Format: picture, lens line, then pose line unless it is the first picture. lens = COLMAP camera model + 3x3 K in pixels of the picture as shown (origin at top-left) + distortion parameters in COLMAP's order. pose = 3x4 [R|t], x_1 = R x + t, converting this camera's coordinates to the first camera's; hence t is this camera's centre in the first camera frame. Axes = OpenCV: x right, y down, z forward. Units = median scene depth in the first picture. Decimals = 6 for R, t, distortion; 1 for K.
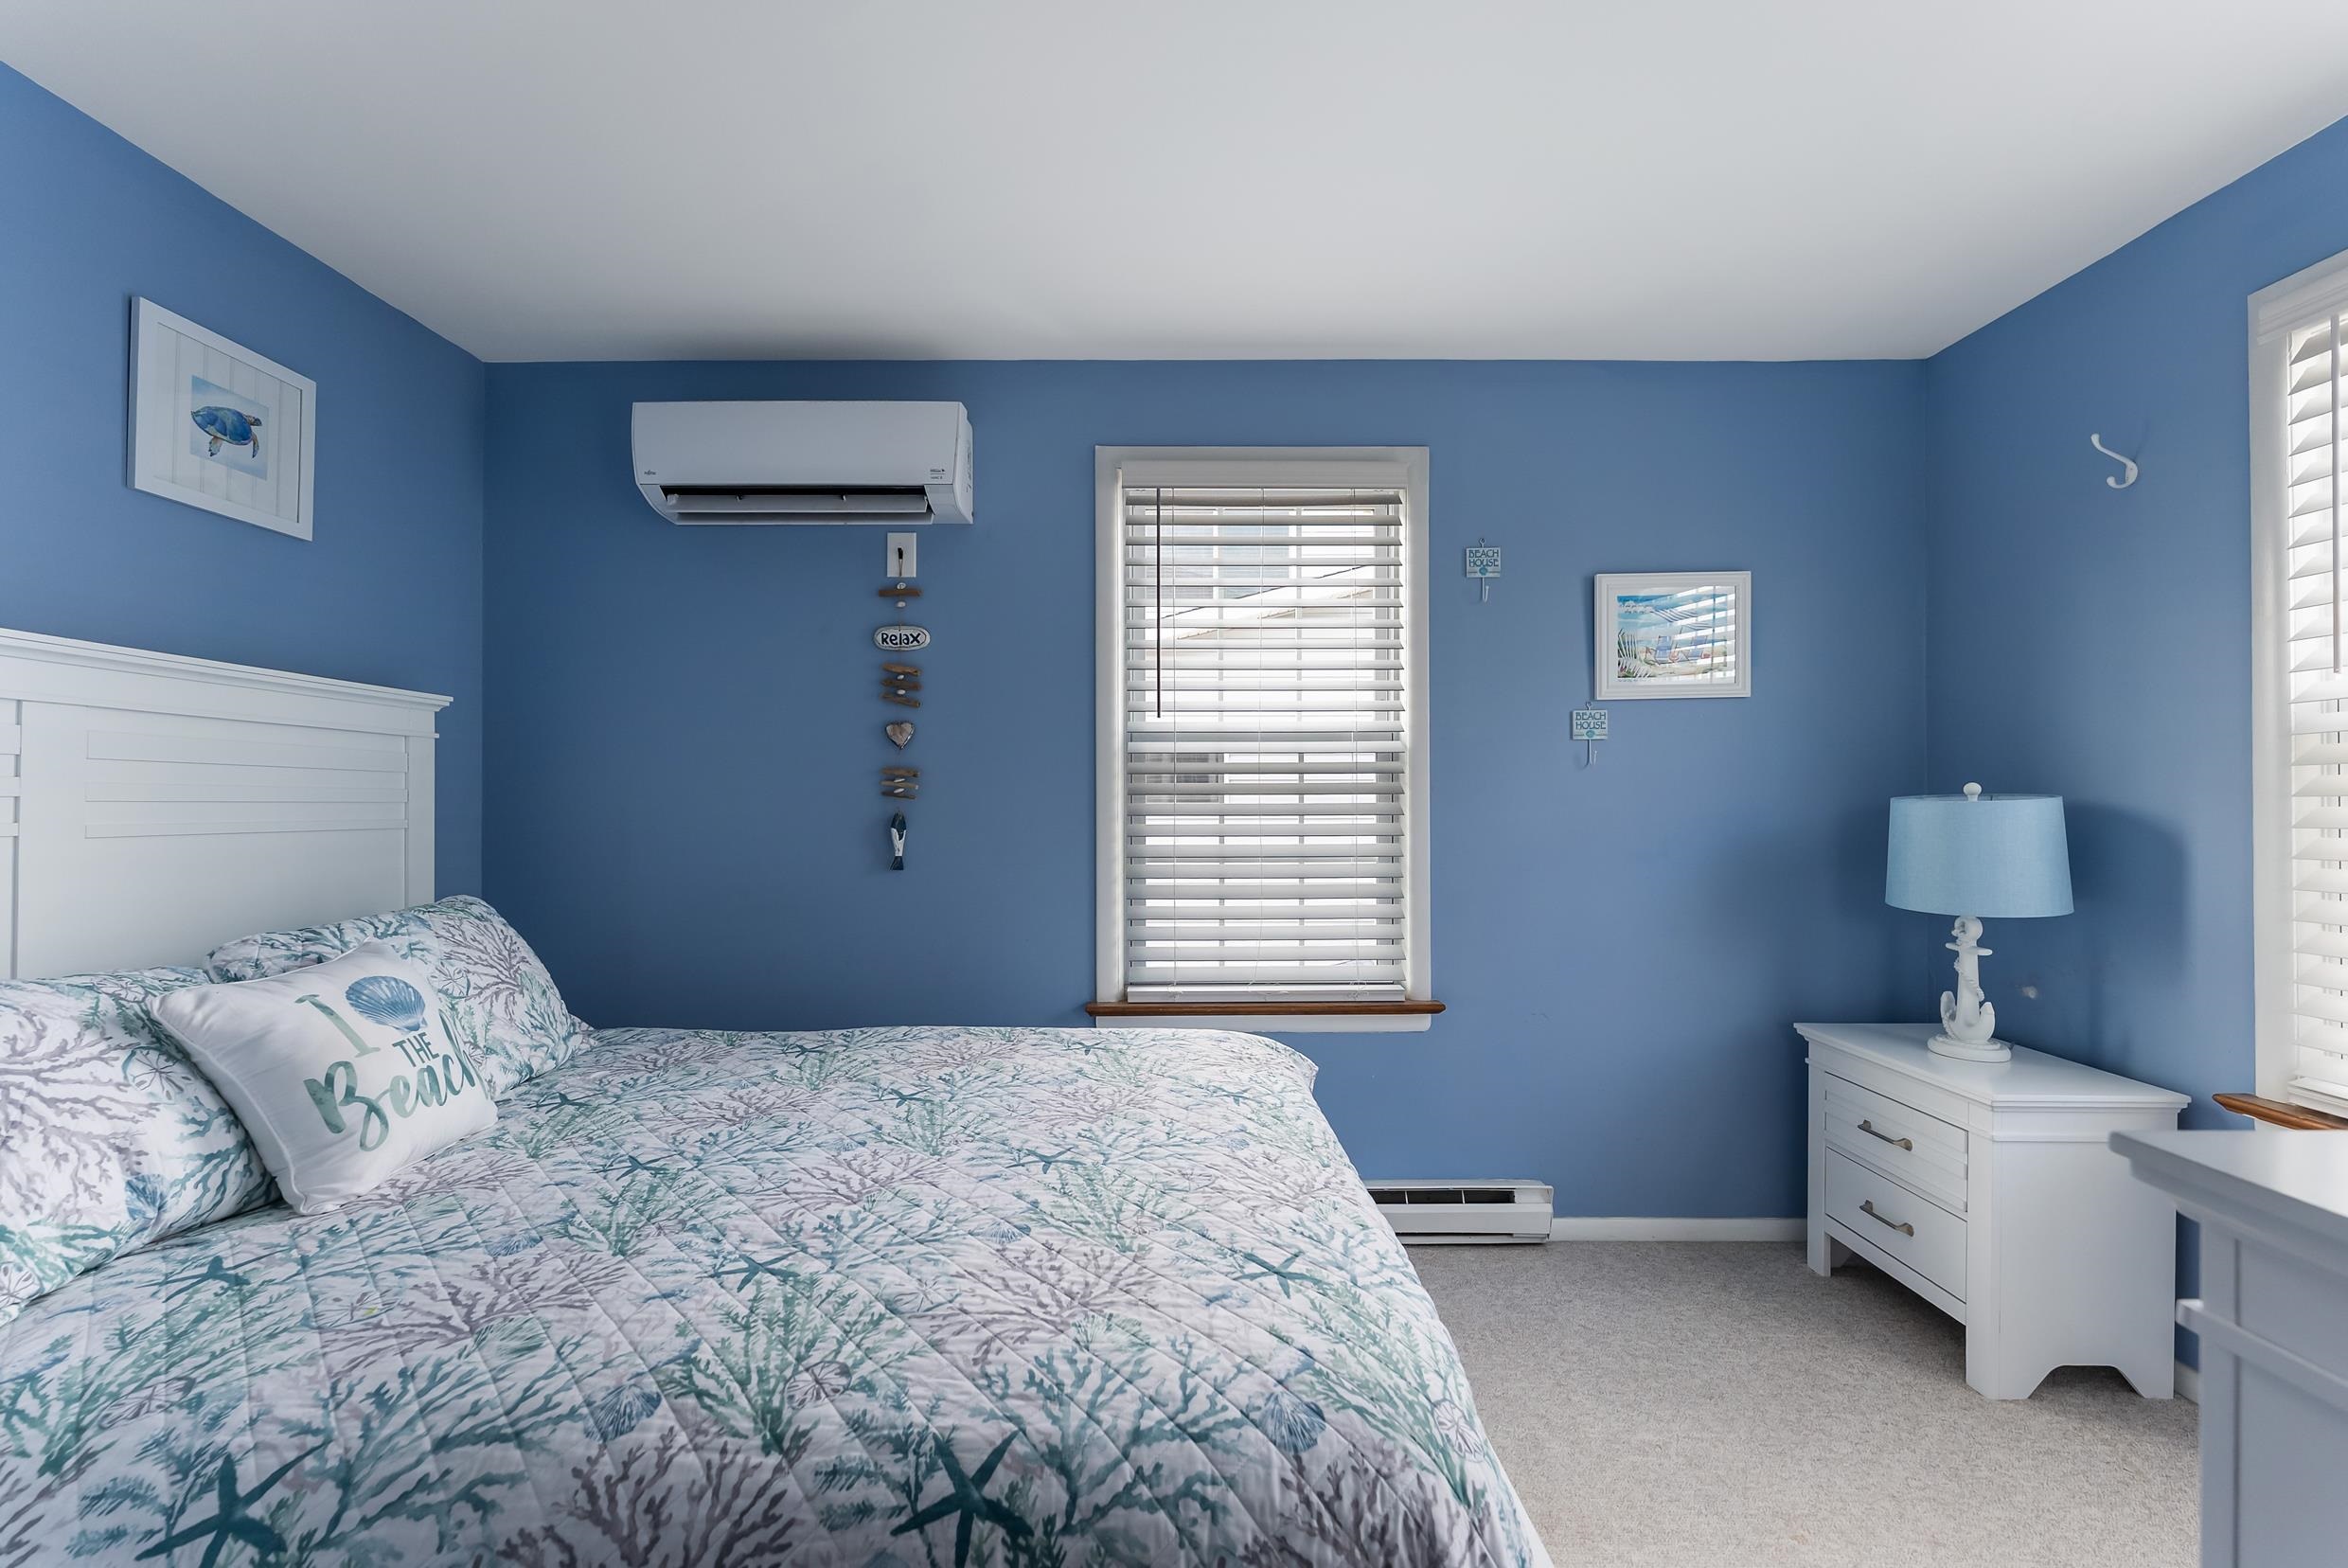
lens RADIAL K [[963.9, 0, 1176.2], [0, 963.9, 800.1], [0, 0, 1]] dist [-0.002438, -0.000068]
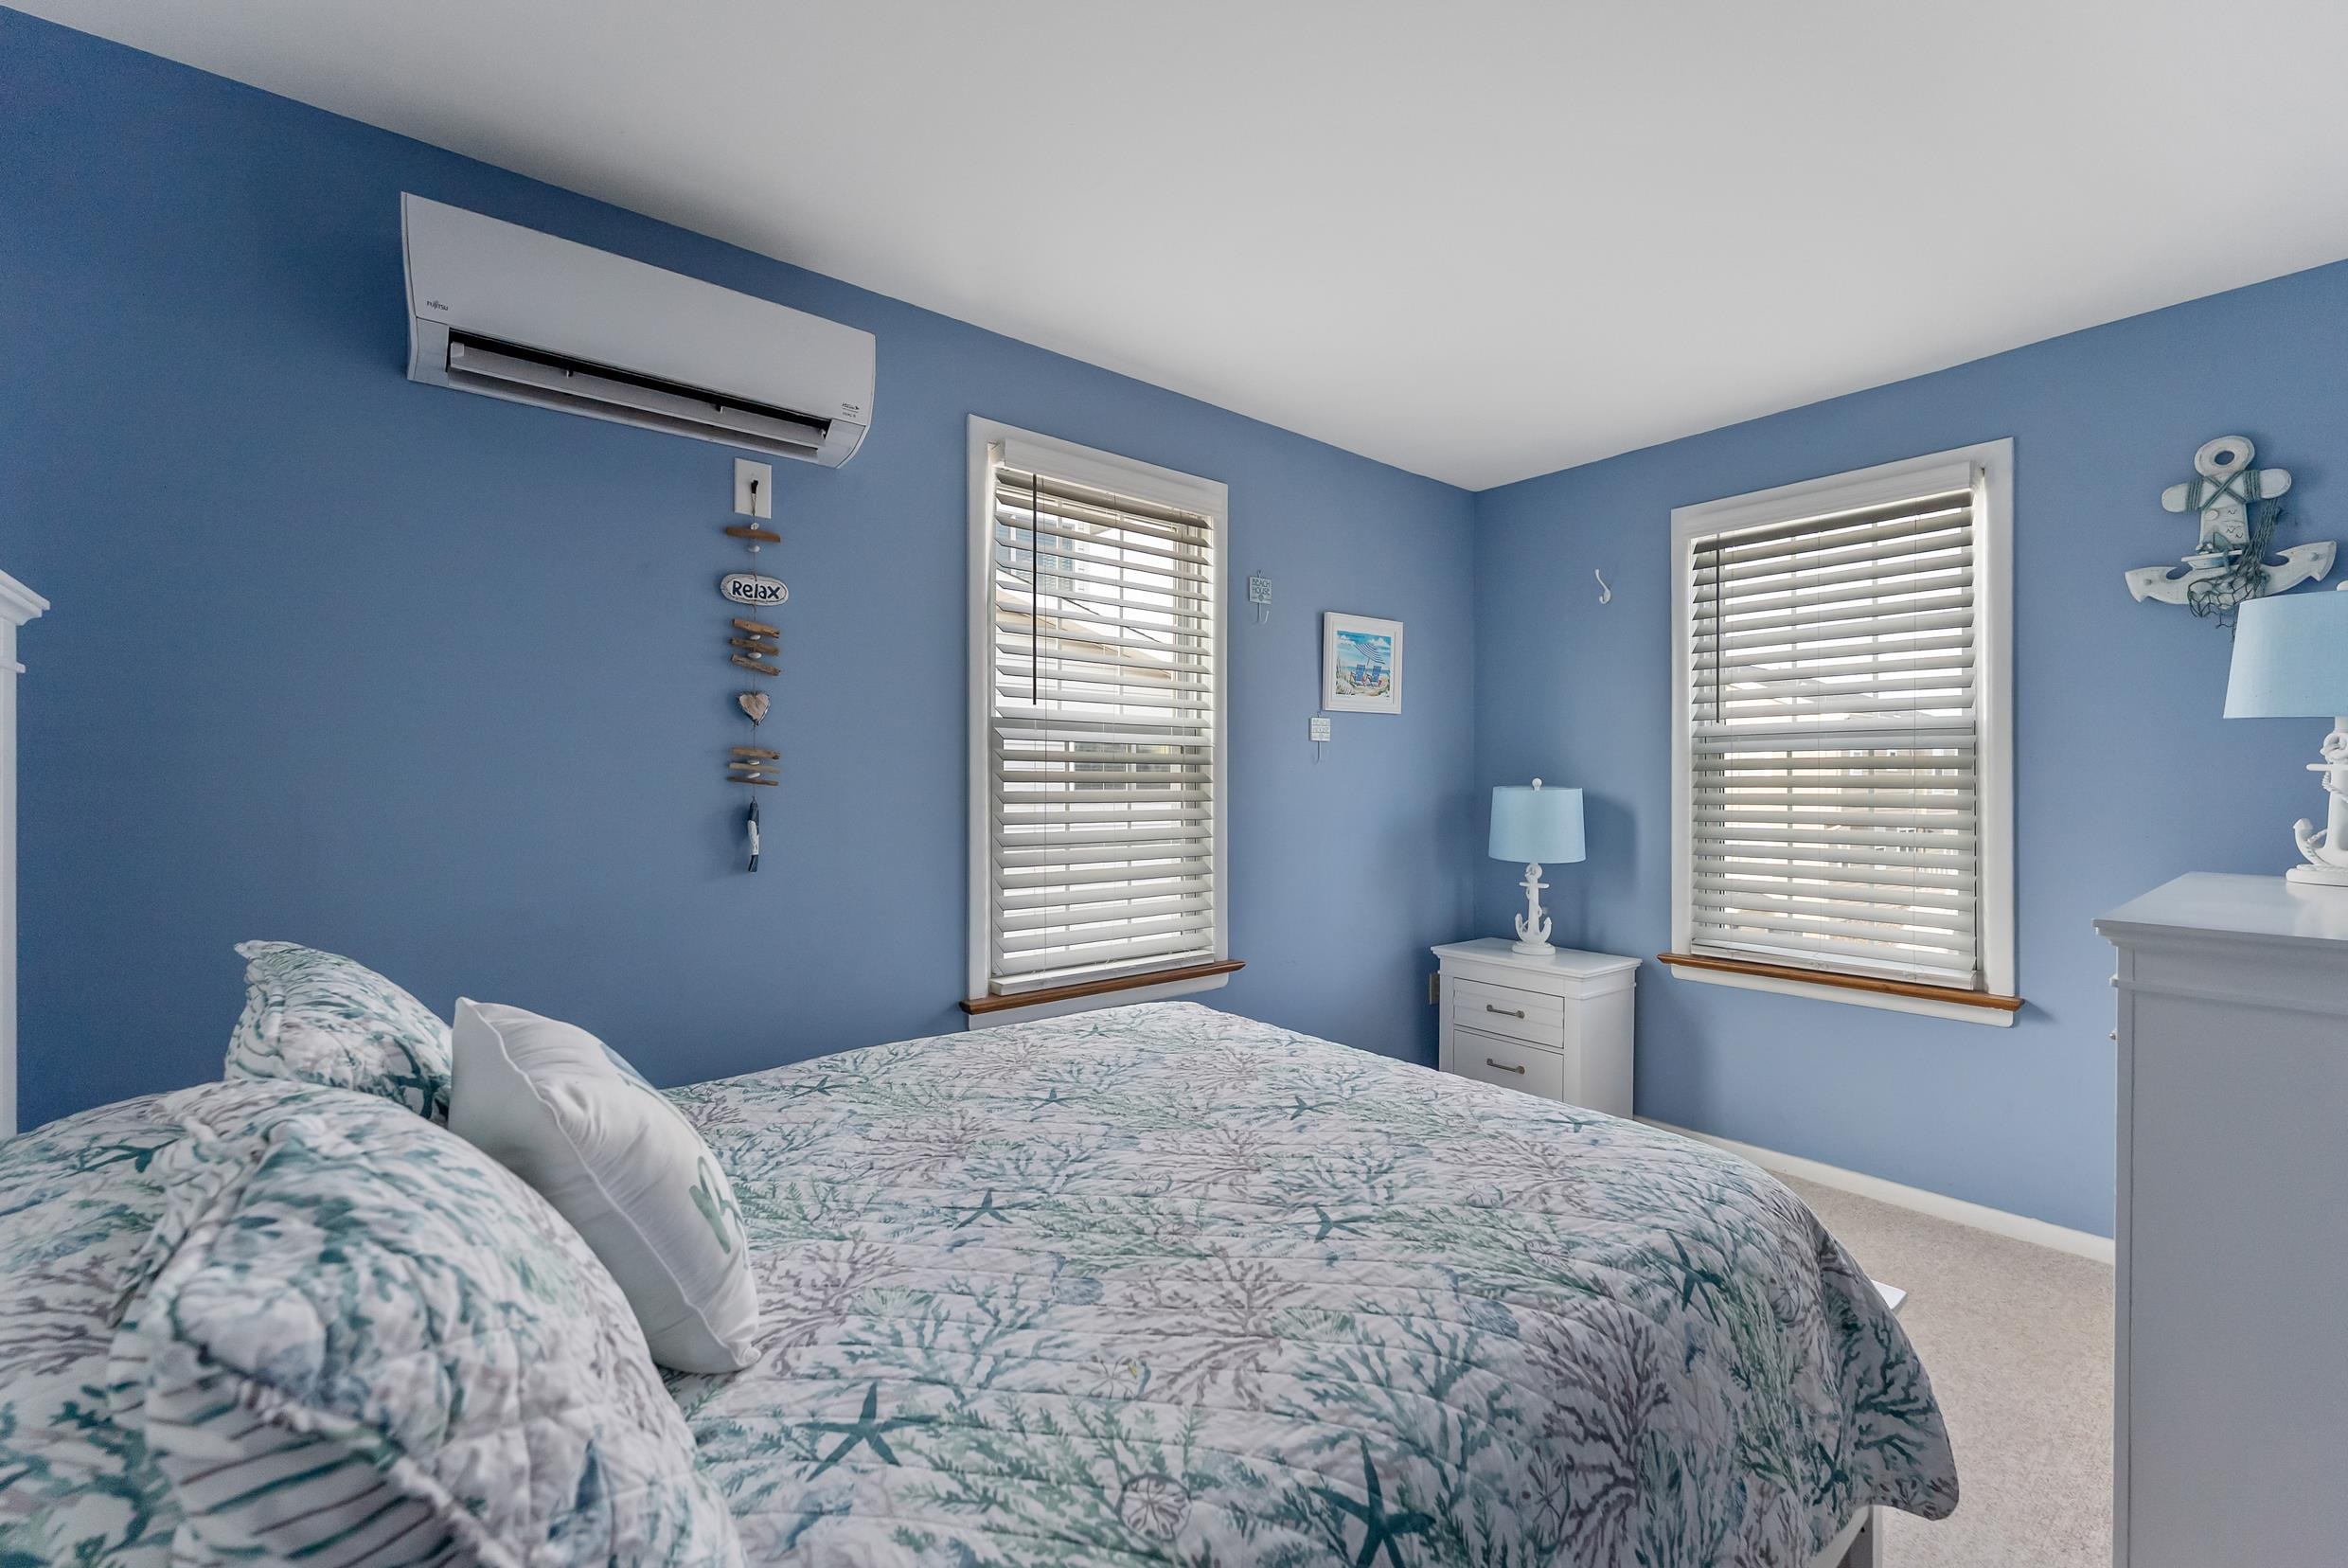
lens RADIAL K [[963.9, 0, 1248.9], [0, 963.9, 792.9], [0, 0, 1]] dist [-0.002438, -0.000068]
pose [[0.765396, -0.000967, 0.643559, -0.649941], [-0.003405, 0.999979, 0.005552, -0.000891], [-0.643551, -0.006441, 0.765376, 0.128808]]
